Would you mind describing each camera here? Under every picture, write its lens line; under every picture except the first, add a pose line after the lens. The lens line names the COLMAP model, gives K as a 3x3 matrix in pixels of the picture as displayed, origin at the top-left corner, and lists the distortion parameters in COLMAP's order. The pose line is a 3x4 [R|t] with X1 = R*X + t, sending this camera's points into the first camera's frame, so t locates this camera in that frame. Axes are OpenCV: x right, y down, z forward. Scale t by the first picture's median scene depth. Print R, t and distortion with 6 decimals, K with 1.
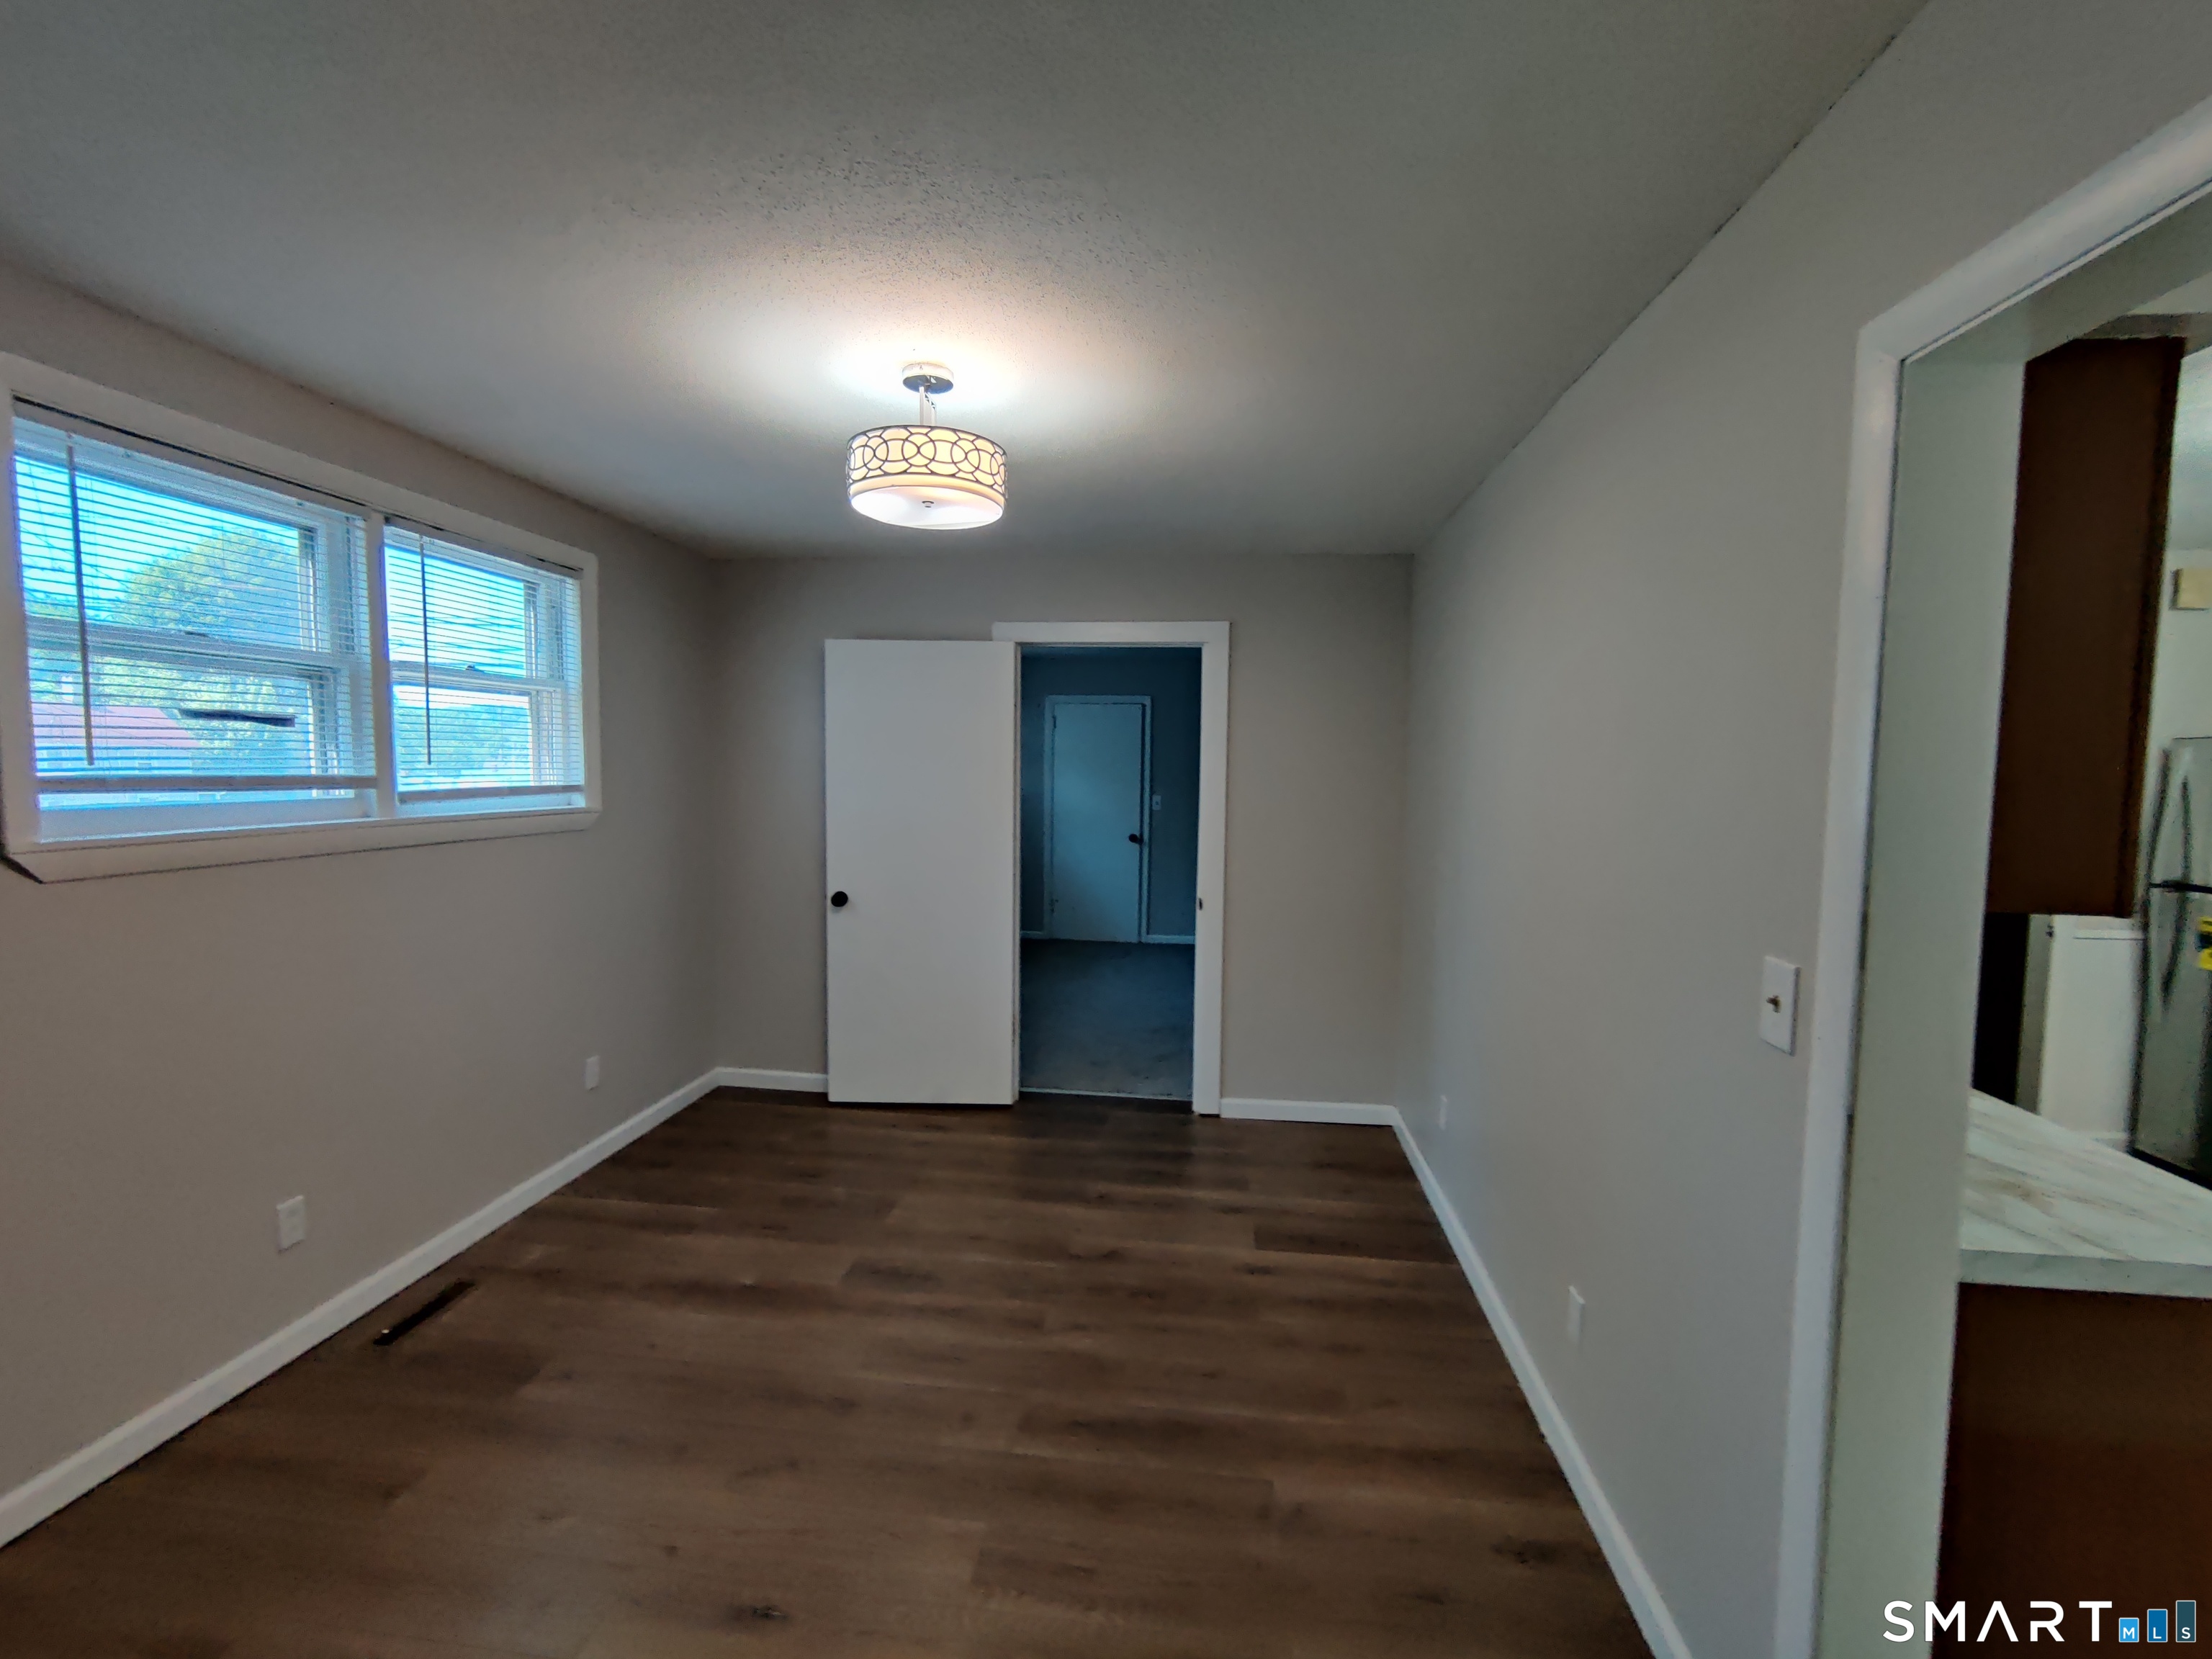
lens RADIAL K [[963.8, 0, 1106.0], [0, 963.8, 829.5], [0, 0, 1]] dist [0.001772, 0.000435]
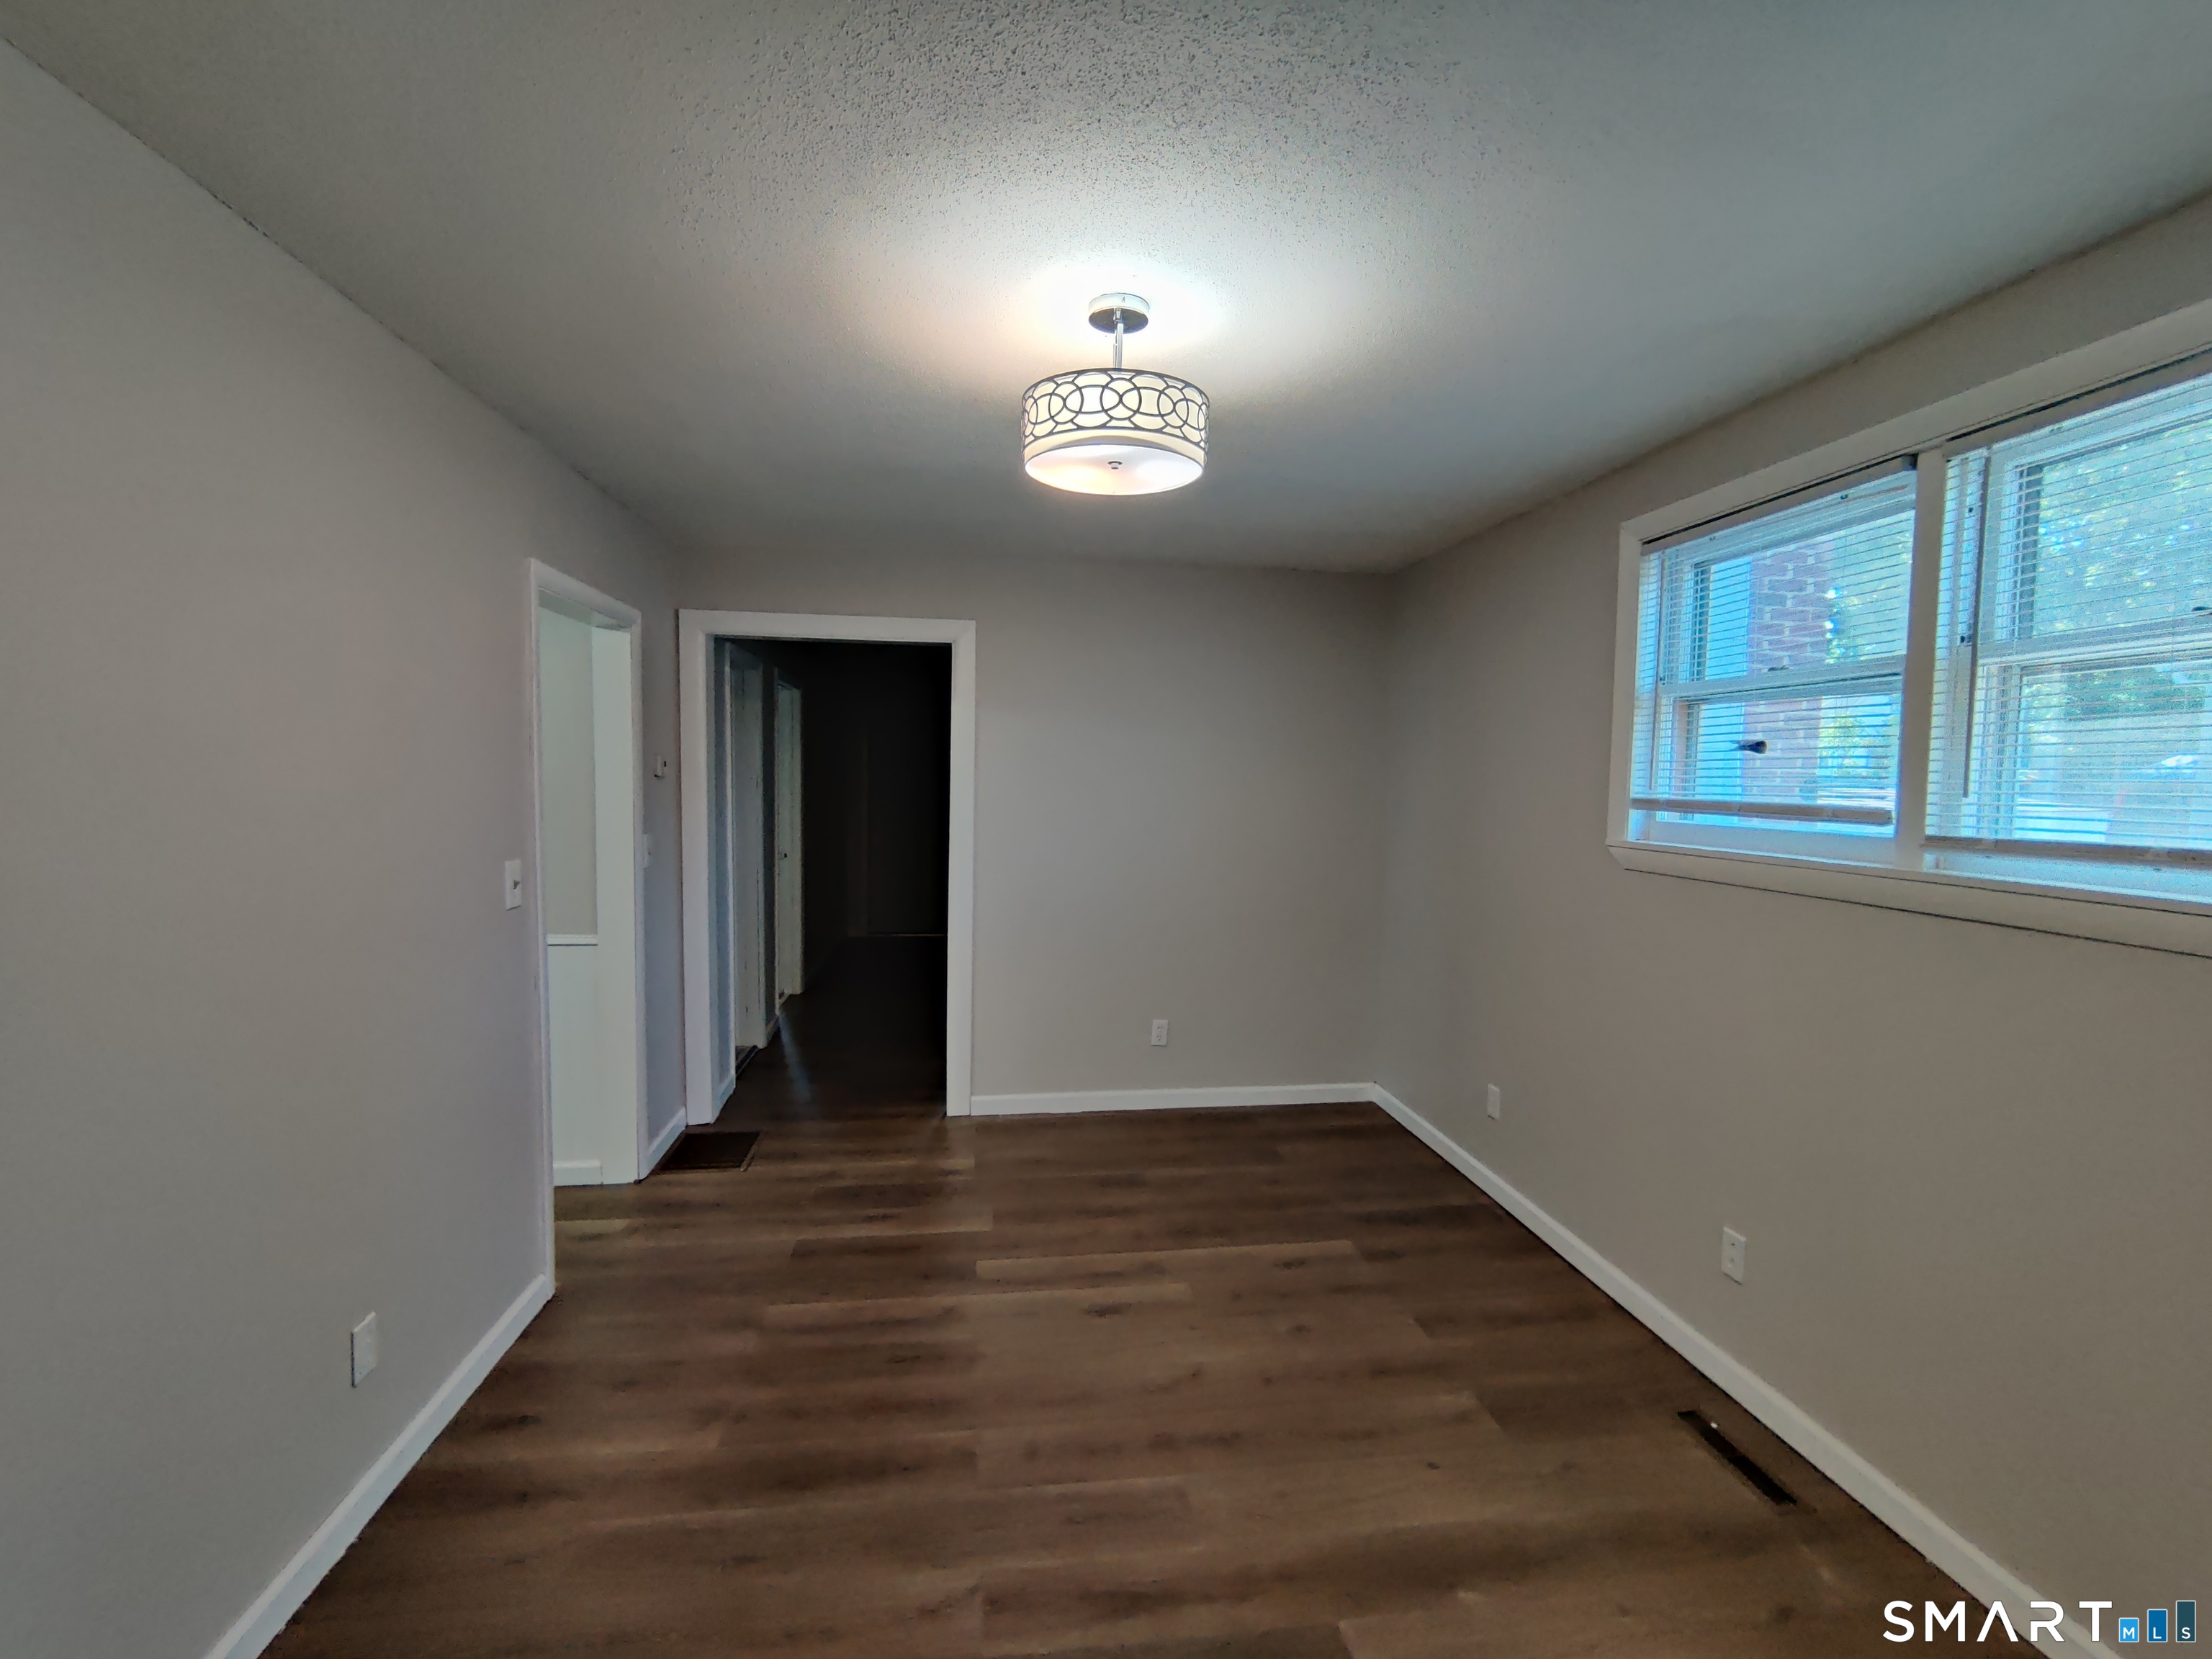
lens RADIAL K [[963.8, 0, 1106.0], [0, 963.8, 829.5], [0, 0, 1]] dist [0.001772, 0.000435]
pose [[-0.965901, -0.008238, -0.258780, 0.036702], [-0.040127, 0.992180, 0.118188, -0.116098], [0.255783, 0.124542, -0.958679, 1.728724]]
